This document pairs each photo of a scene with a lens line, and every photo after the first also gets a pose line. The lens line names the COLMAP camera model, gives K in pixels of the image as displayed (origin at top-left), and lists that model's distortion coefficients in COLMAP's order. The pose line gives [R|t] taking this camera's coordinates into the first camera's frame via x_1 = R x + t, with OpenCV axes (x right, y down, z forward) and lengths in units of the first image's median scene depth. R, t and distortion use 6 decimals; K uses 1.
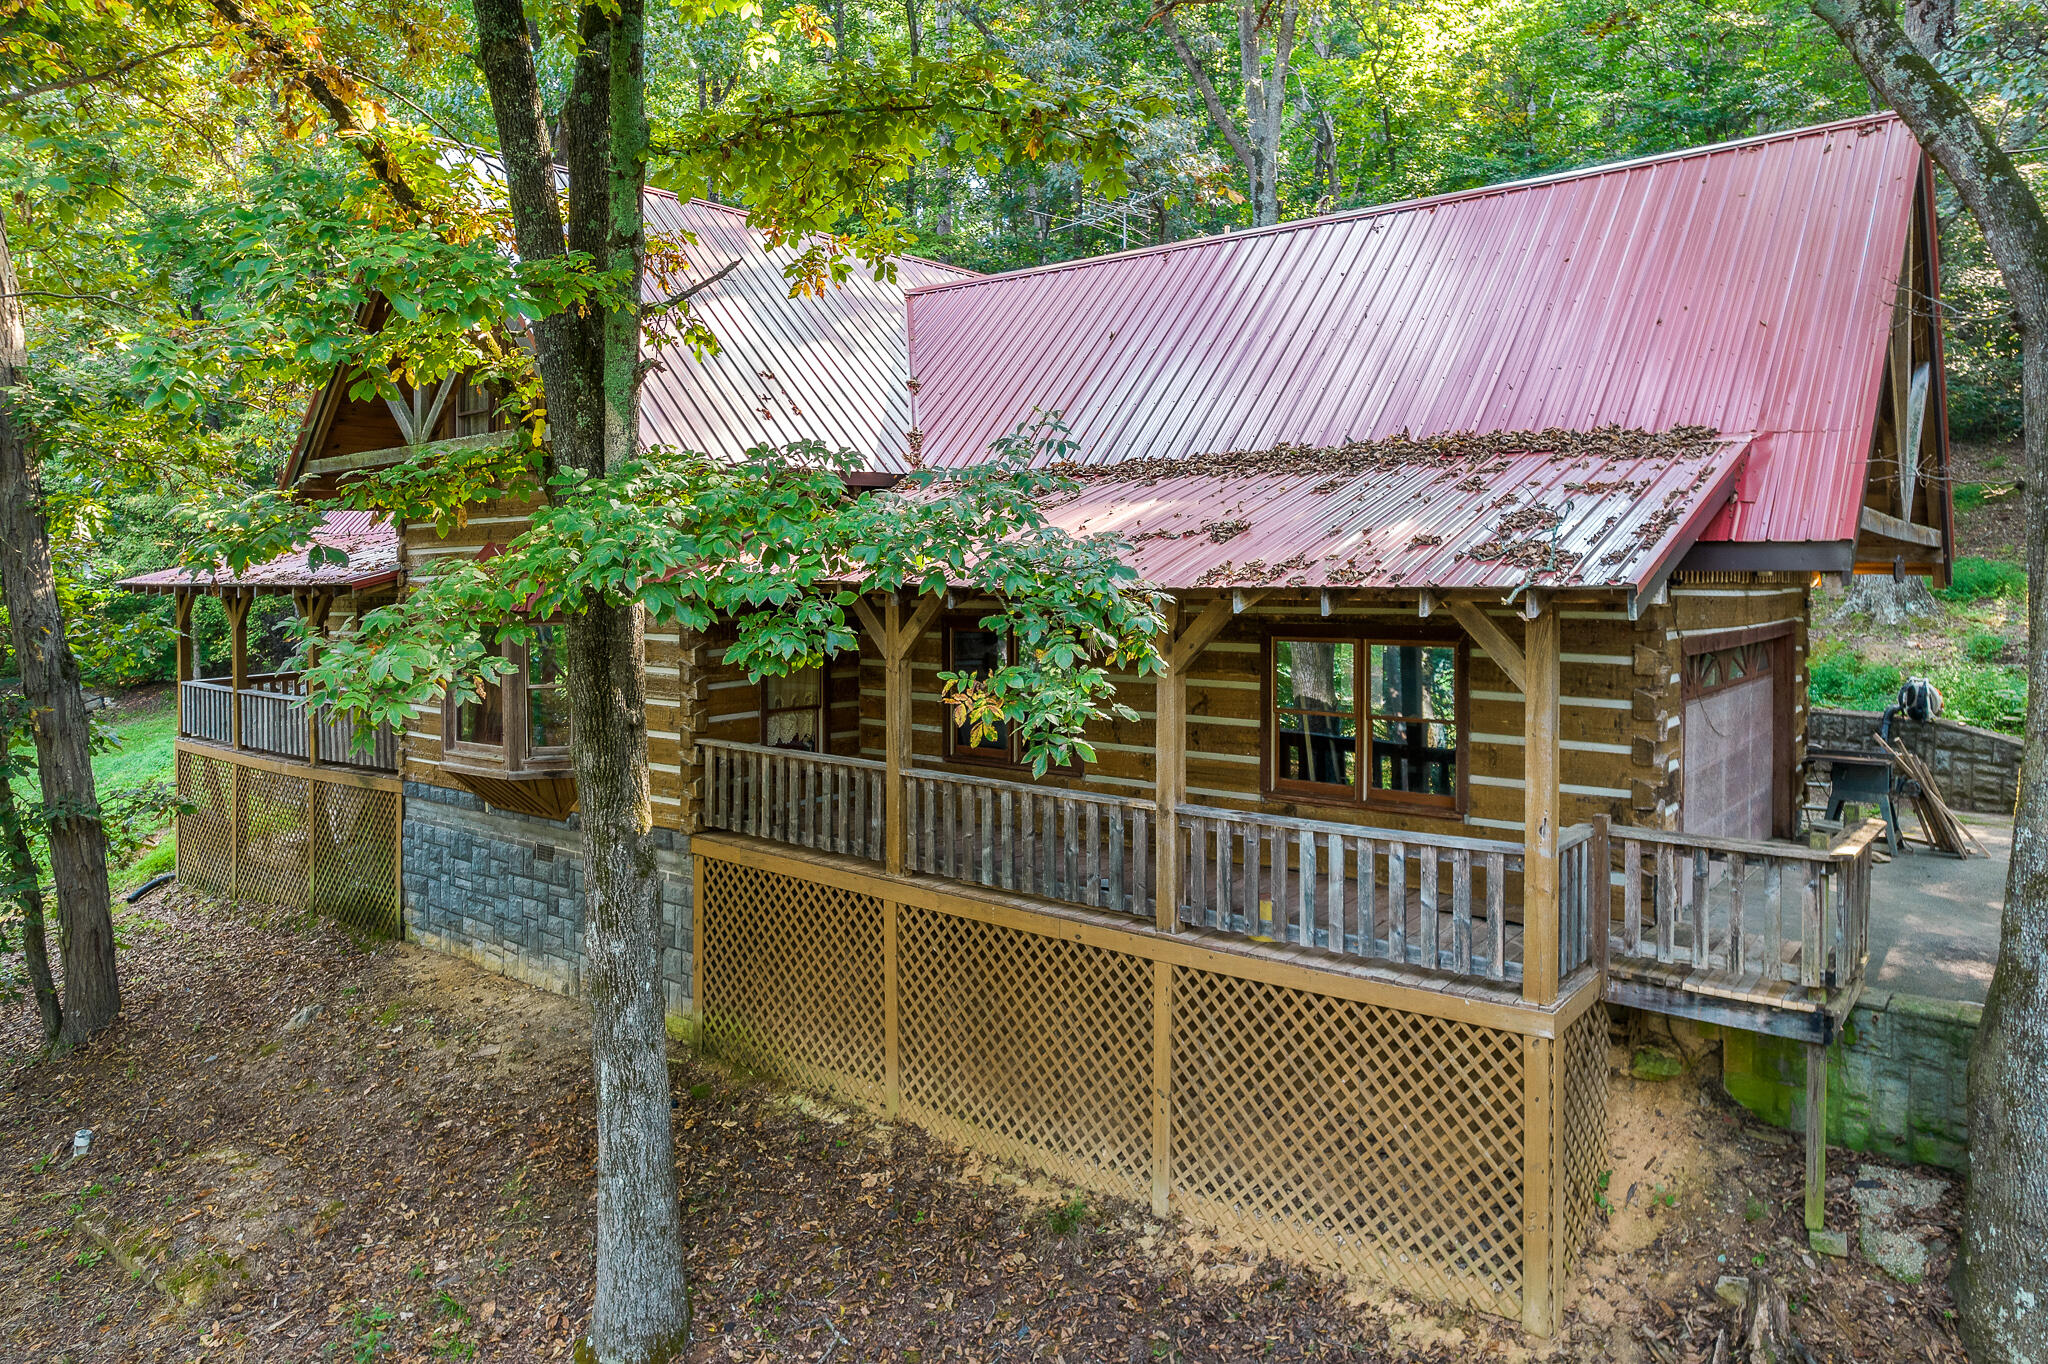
lens RADIAL K [[1286.5, 0, 1001.5], [0, 1286.5, 688.1], [0, 0, 1]] dist [-0.062534, 0.058602]
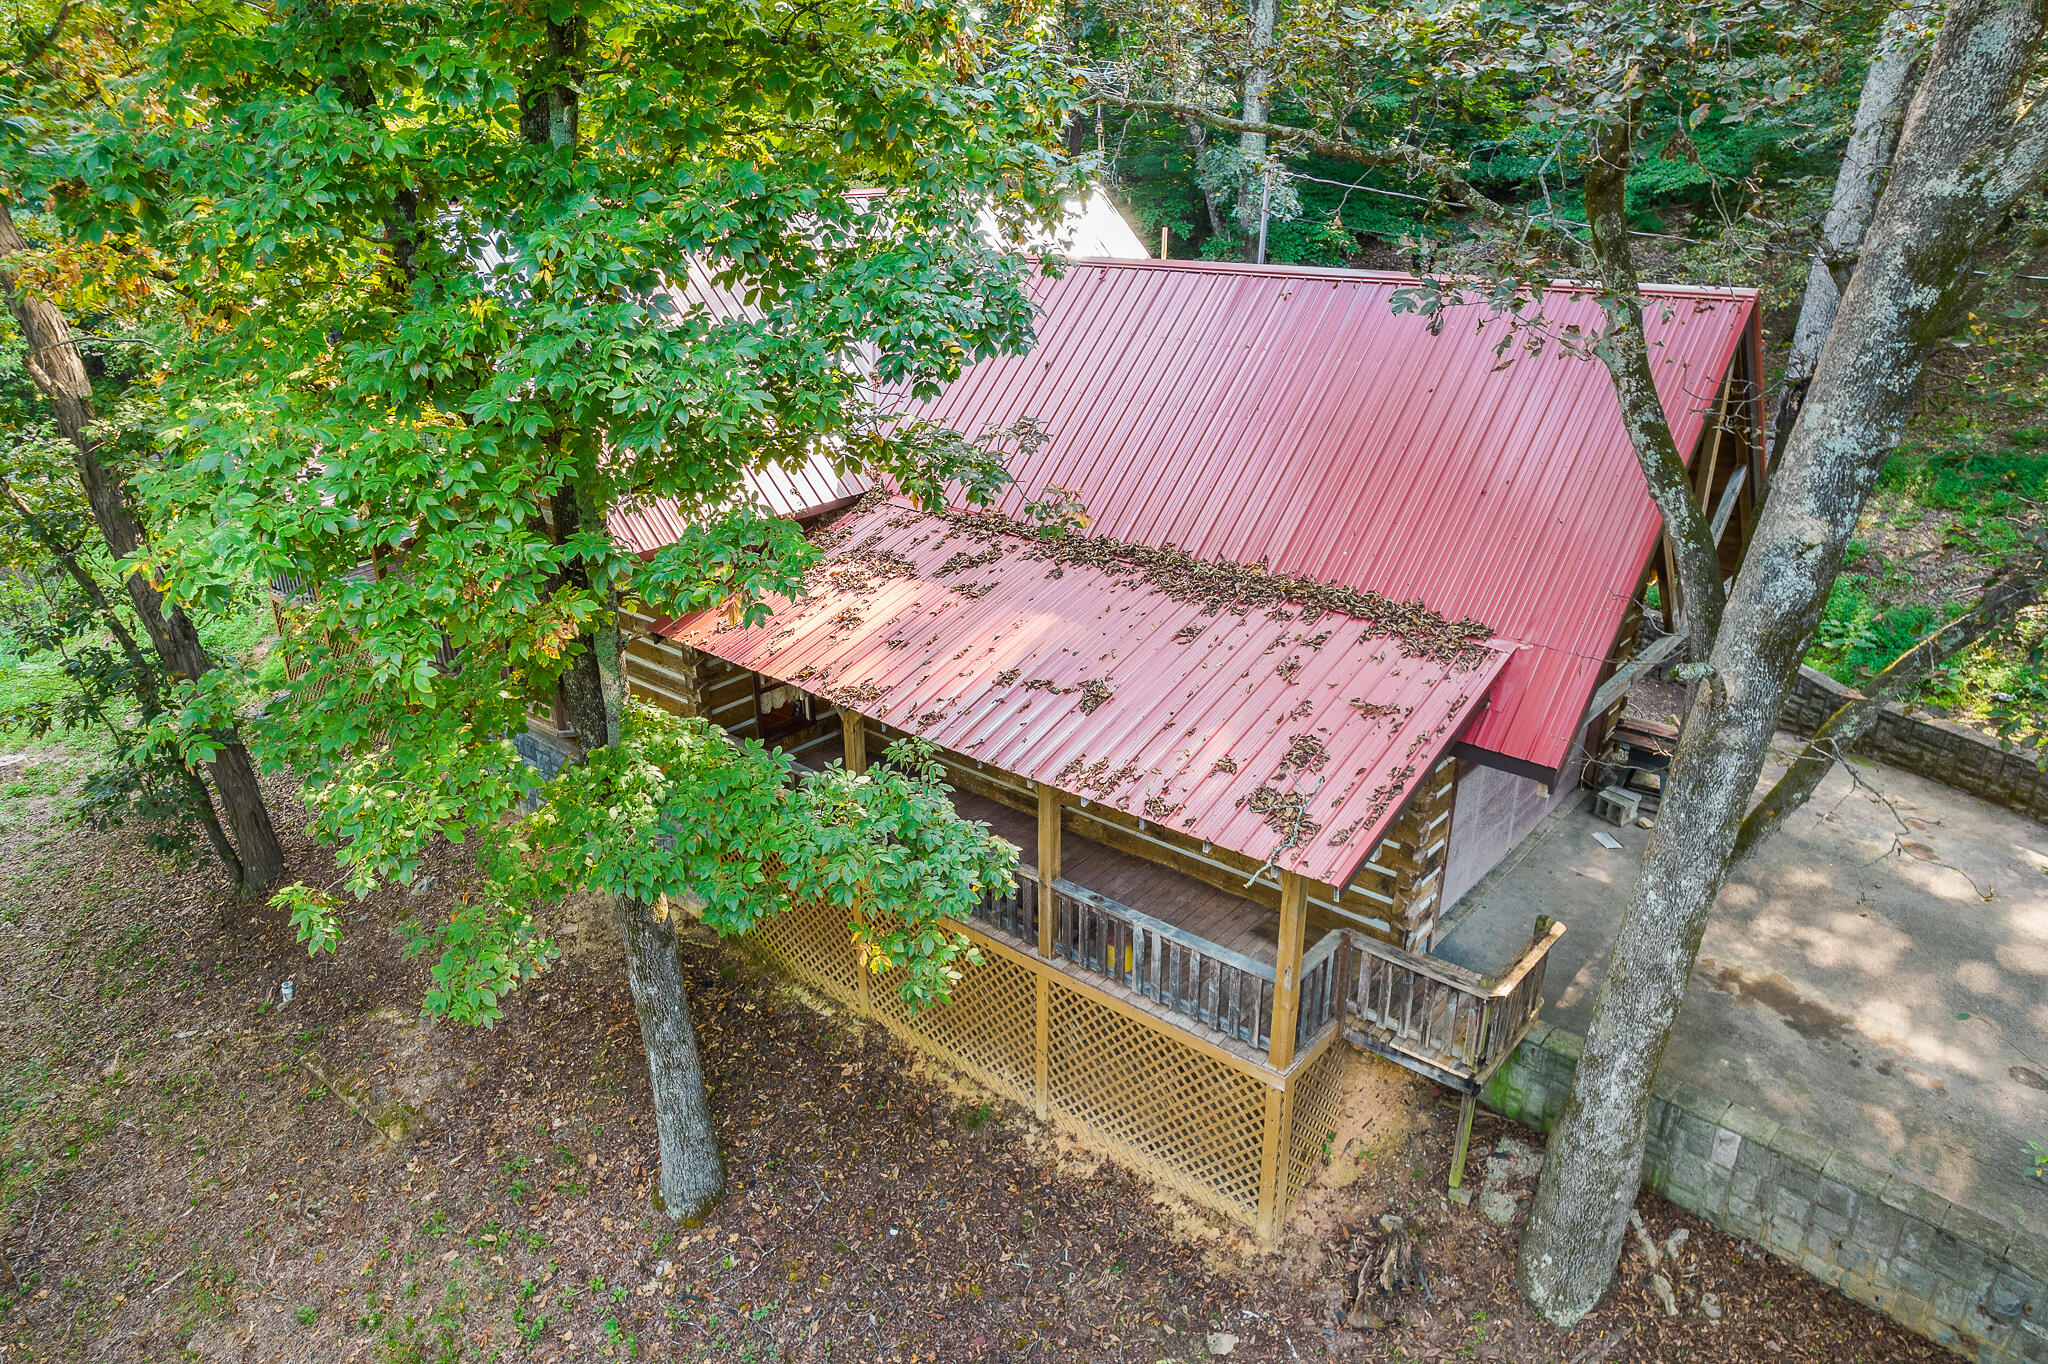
lens RADIAL K [[1272.6, 0, 1024.0], [0, 1272.6, 682.0], [0, 0, 1]] dist [-0.024025, -0.001587]
pose [[0.999672, 0.012779, -0.022199, 0.133462], [-0.003747, 0.930295, 0.366793, -0.598126], [0.025339, -0.366589, 0.930038, -0.173794]]
